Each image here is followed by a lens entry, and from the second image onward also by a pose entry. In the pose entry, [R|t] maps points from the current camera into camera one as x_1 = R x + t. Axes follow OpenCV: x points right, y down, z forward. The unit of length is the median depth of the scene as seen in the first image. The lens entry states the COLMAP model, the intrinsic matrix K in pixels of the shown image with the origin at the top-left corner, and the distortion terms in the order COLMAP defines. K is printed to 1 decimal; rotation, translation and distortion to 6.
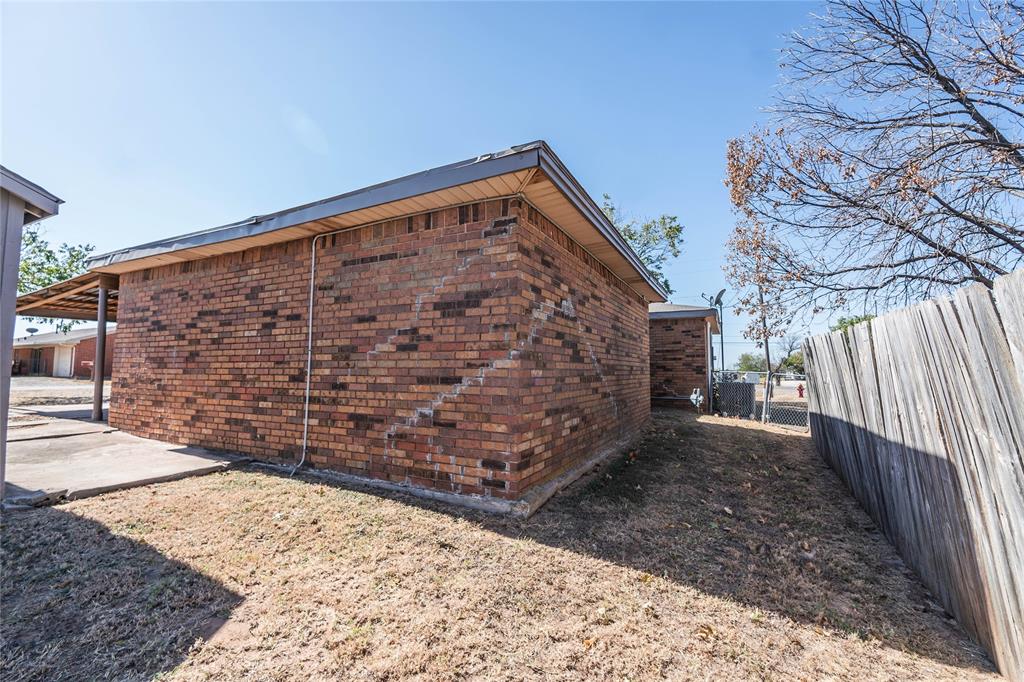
lens RADIAL K [[451.6, 0, 500.8], [0, 451.6, 336.7], [0, 0, 1]] dist [0.000987, -0.000846]
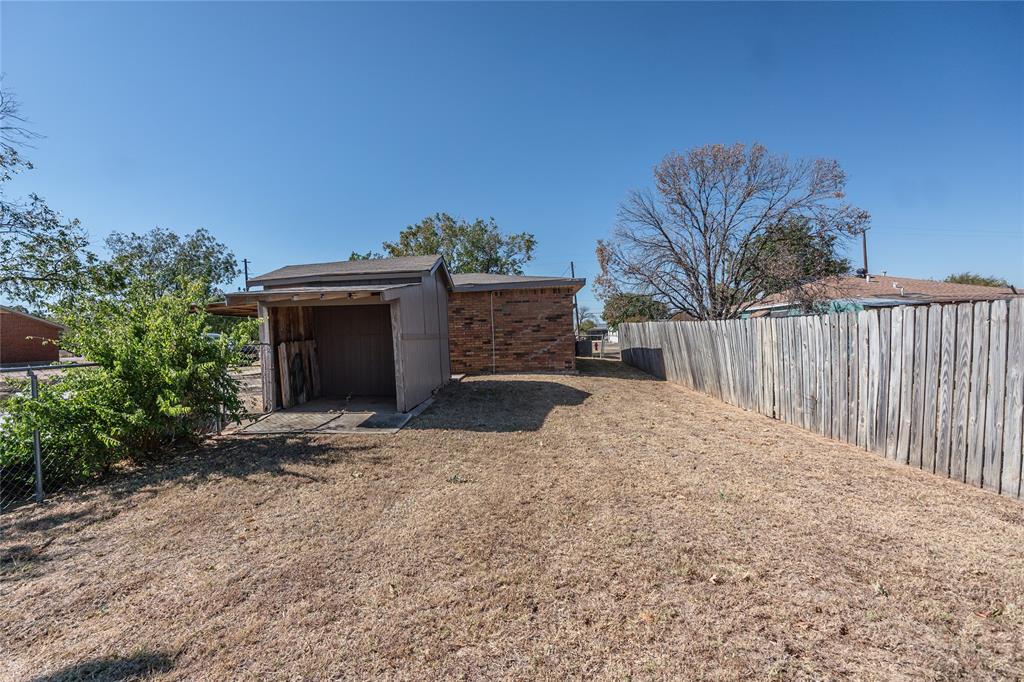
lens RADIAL K [[451.6, 0, 517.6], [0, 451.6, 344.1], [0, 0, 1]] dist [0.000987, -0.000846]
pose [[0.897663, -0.042332, 0.438645, -1.660032], [0.006102, 0.996474, 0.083679, -0.144839], [-0.440641, -0.072439, 0.894756, -1.745787]]
